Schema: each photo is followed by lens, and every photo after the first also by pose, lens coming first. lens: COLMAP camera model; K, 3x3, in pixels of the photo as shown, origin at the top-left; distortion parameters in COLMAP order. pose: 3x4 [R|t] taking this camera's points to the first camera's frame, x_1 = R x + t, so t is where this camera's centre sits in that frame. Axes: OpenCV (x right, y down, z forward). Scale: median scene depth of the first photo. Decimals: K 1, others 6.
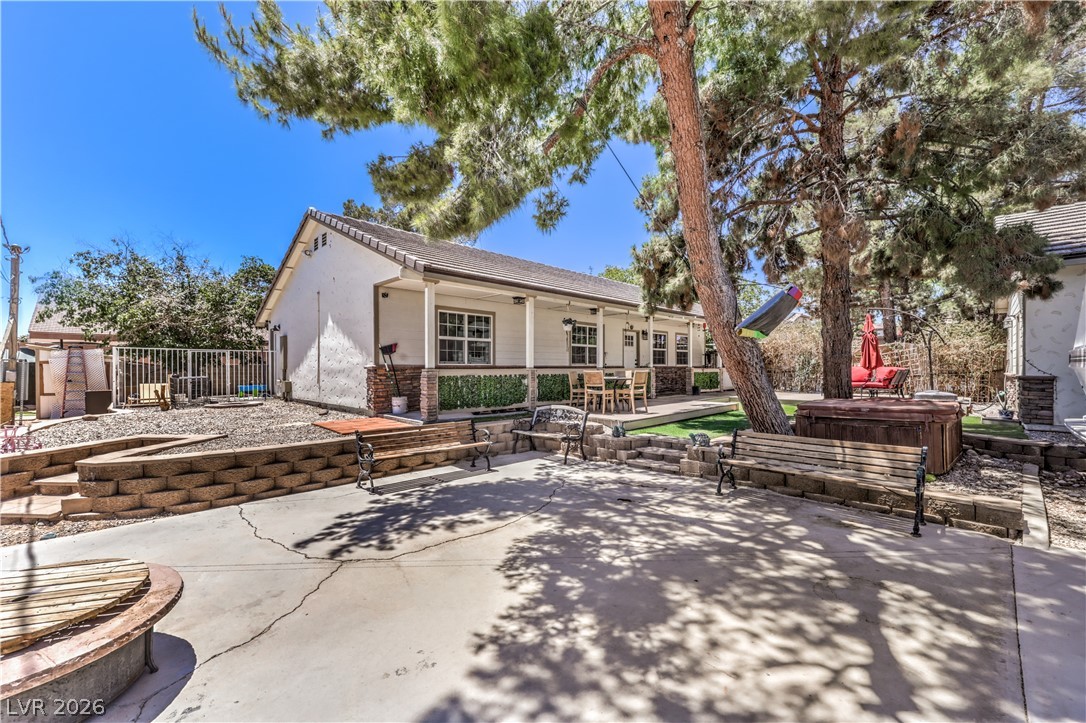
lens RADIAL K [[441.3, 0, 546.3], [0, 441.3, 365.7], [0, 0, 1]] dist [-0.003257, -0.000448]
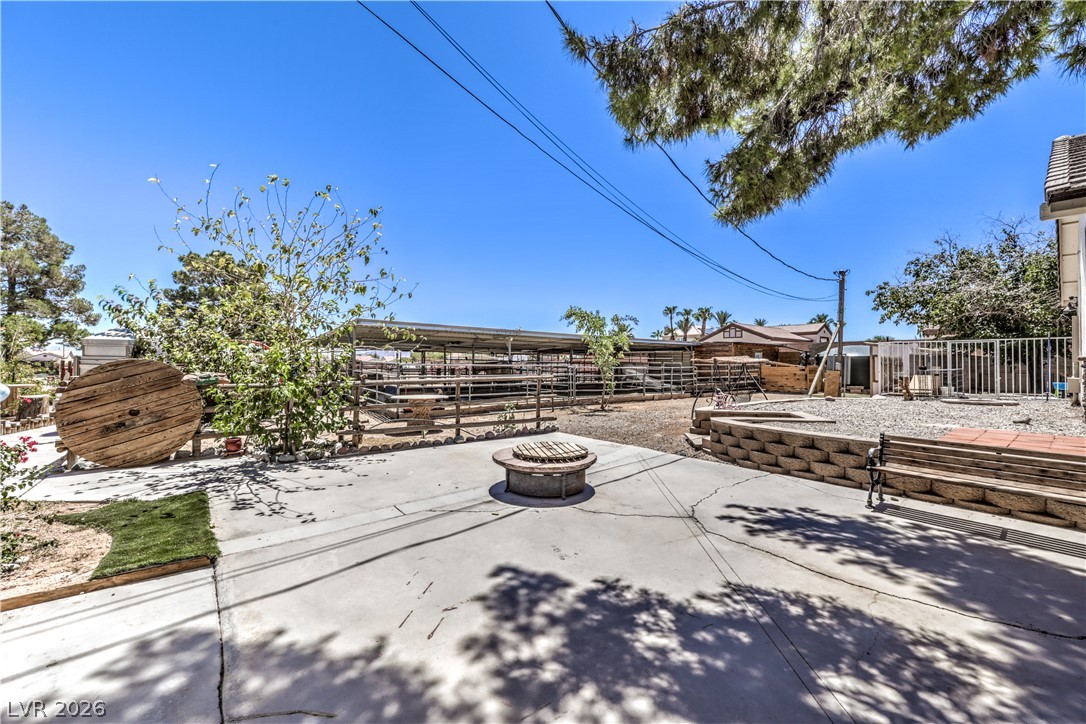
lens RADIAL K [[441.3, 0, 544.6], [0, 441.3, 360.2], [0, 0, 1]] dist [-0.003257, -0.000448]
pose [[-0.103126, 0.000659, -0.994668, 0.571609], [0.004609, 0.999989, 0.000184, 0.000336], [0.994658, -0.004566, -0.103128, 0.493446]]
